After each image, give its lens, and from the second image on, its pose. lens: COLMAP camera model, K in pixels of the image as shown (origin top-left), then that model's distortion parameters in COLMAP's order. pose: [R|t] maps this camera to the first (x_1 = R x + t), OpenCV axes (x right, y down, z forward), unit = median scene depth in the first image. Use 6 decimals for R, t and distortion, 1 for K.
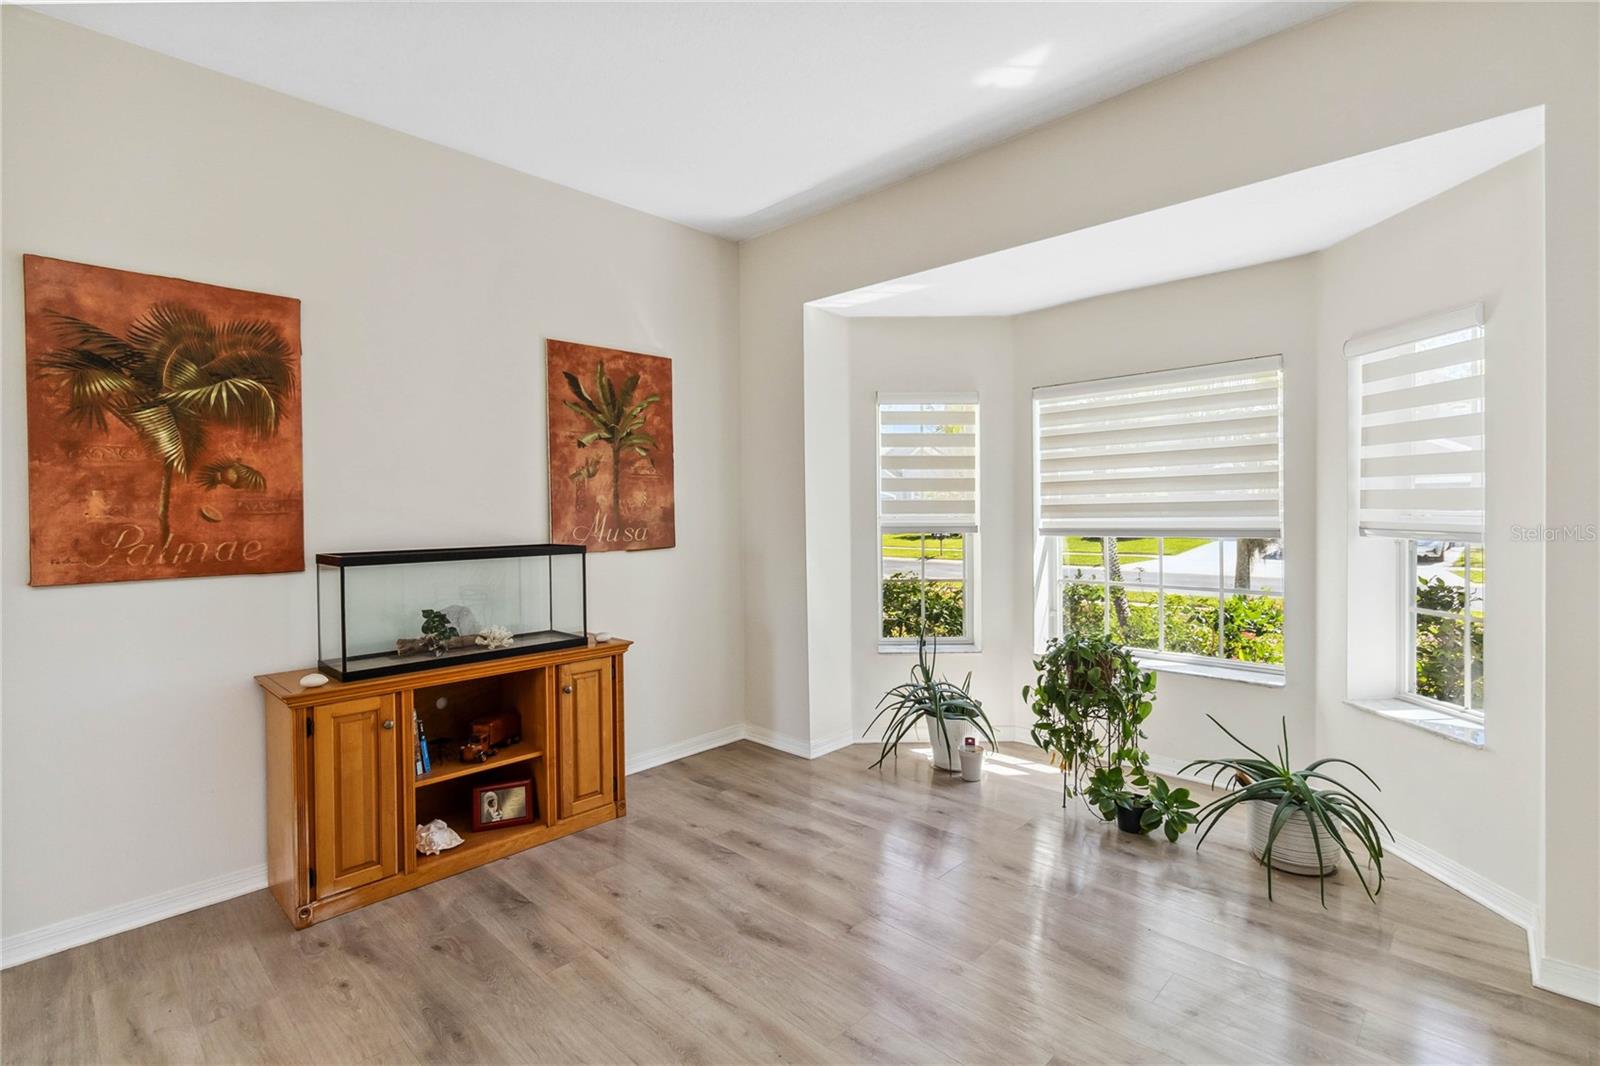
lens RADIAL K [[742.2, 0, 799.1], [0, 742.2, 520.5], [0, 0, 1]] dist [0.000202, 0.000367]
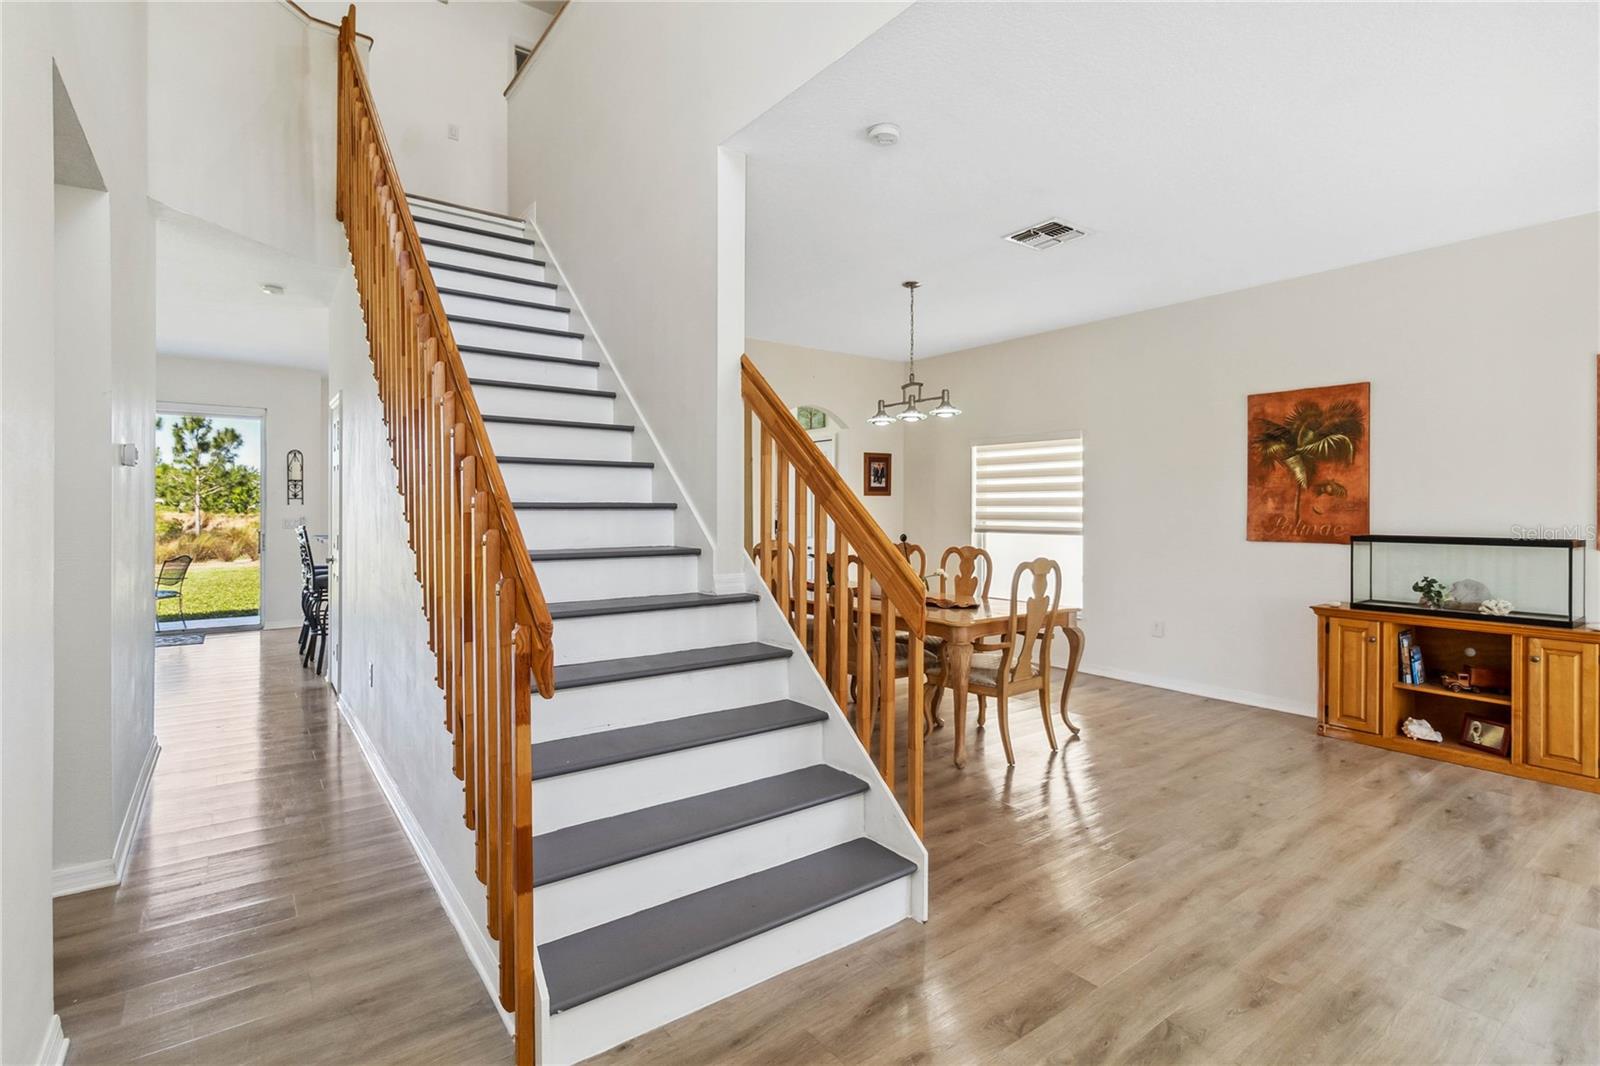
lens RADIAL K [[755.5, 0, 817.3], [0, 755.5, 514.8], [0, 0, 1]] dist [-0.000702, -0.000084]
pose [[-0.146324, 0.018553, -0.989063, 1.333413], [-0.014256, 0.999681, 0.020861, -0.018593], [0.989134, 0.017152, -0.146013, 0.029171]]
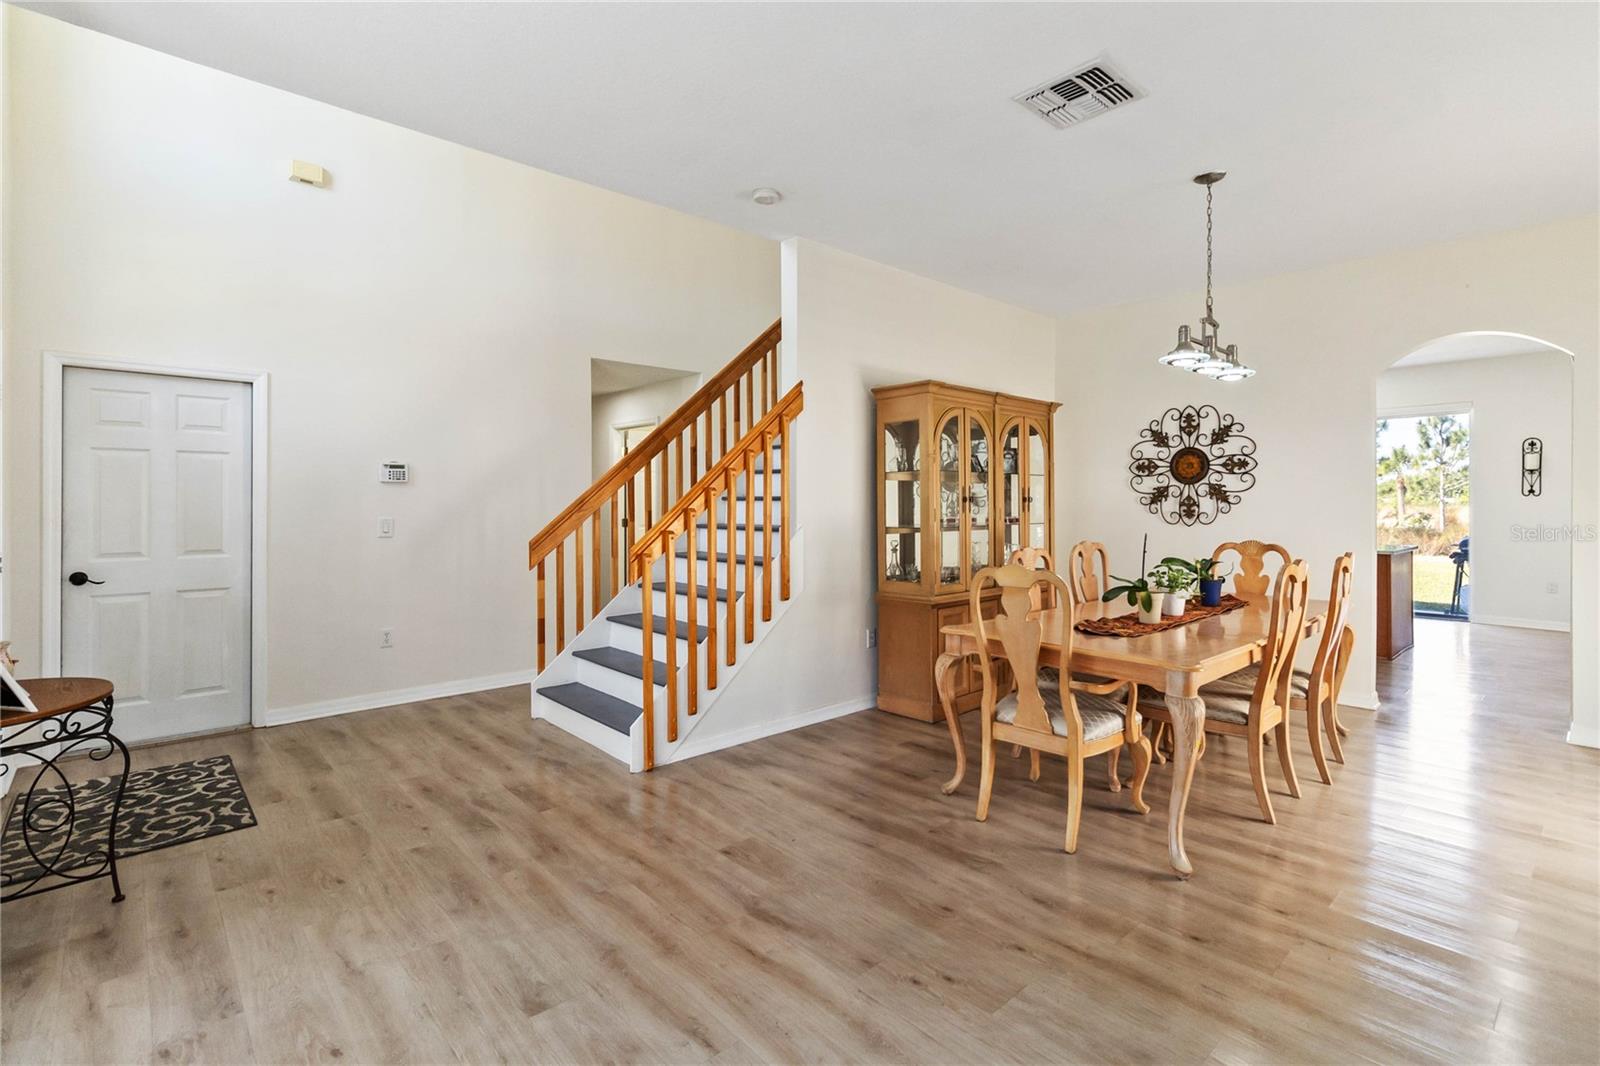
lens RADIAL K [[760.8, 0, 805.2], [0, 760.8, 502.5], [0, 0, 1]] dist [0.001586, 0.000777]
pose [[-0.998126, 0.010481, 0.060291, -0.104295], [0.011295, 0.999850, 0.013166, -0.016527], [-0.060143, 0.013822, -0.998094, 1.514048]]
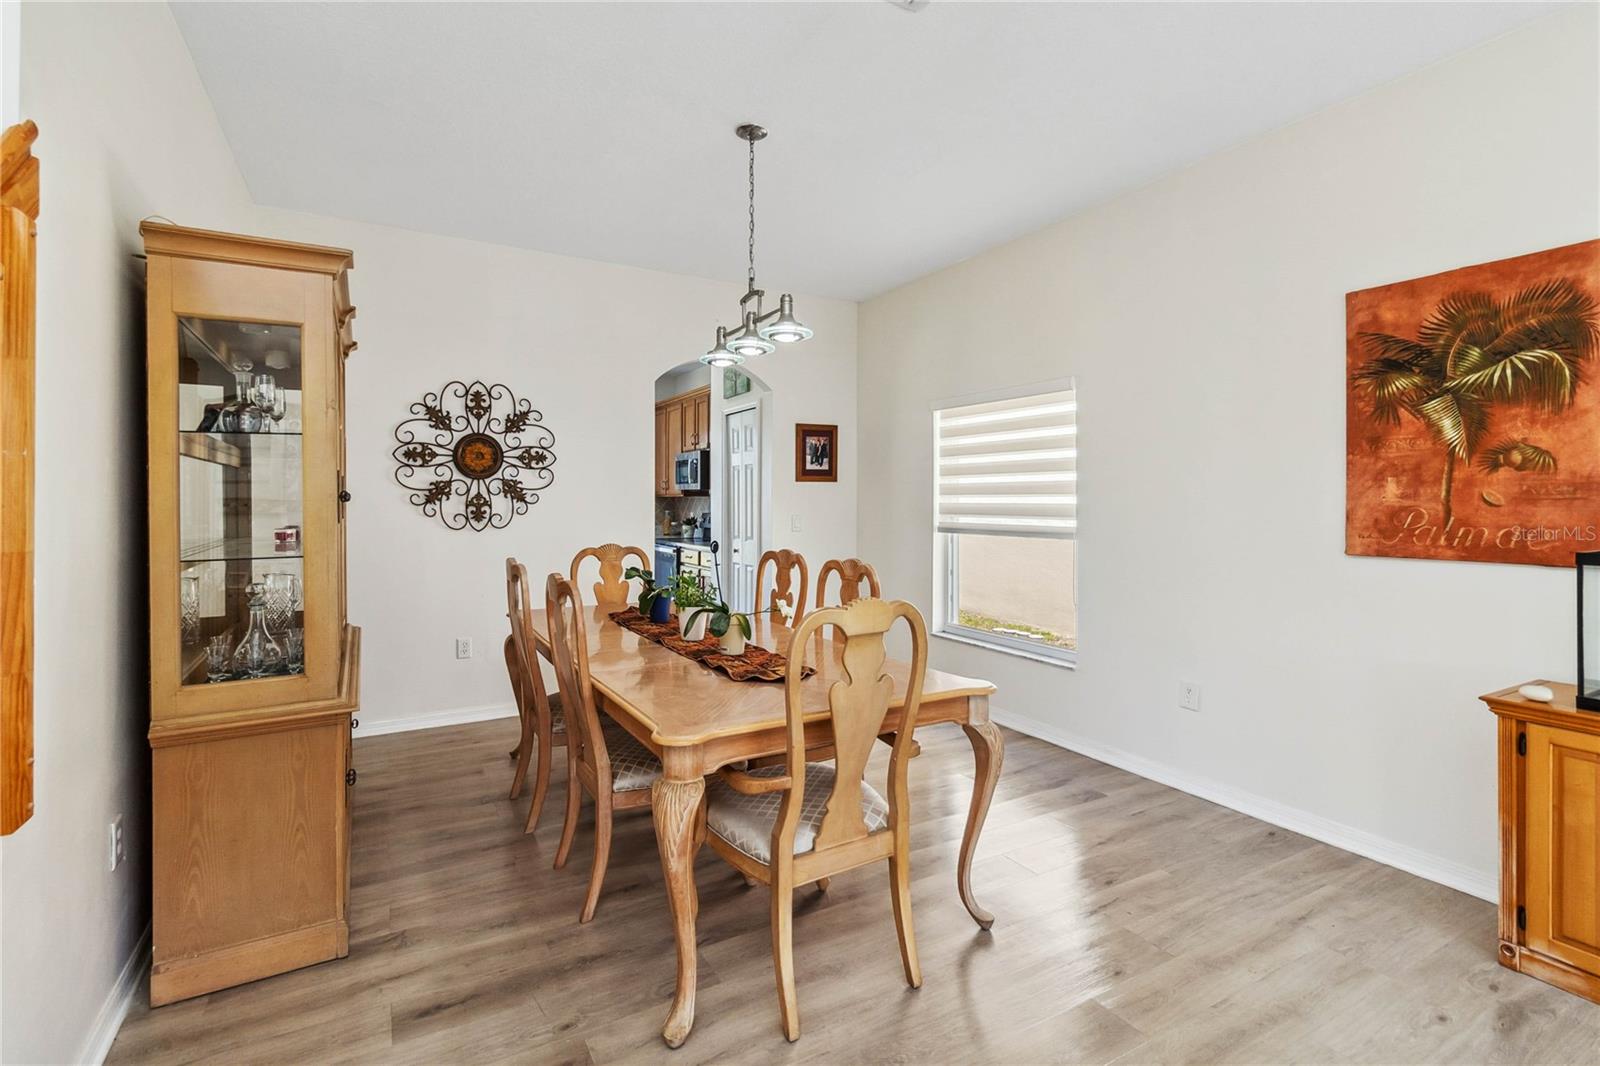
lens RADIAL K [[741.2, 0, 816.8], [0, 741.2, 501.8], [0, 0, 1]] dist [0.001379, 0.000190]
pose [[-0.266039, 0.012363, -0.963883, 0.392270], [-0.010822, 0.999816, 0.015810, -0.010447], [0.963901, 0.014638, -0.265857, 0.425625]]
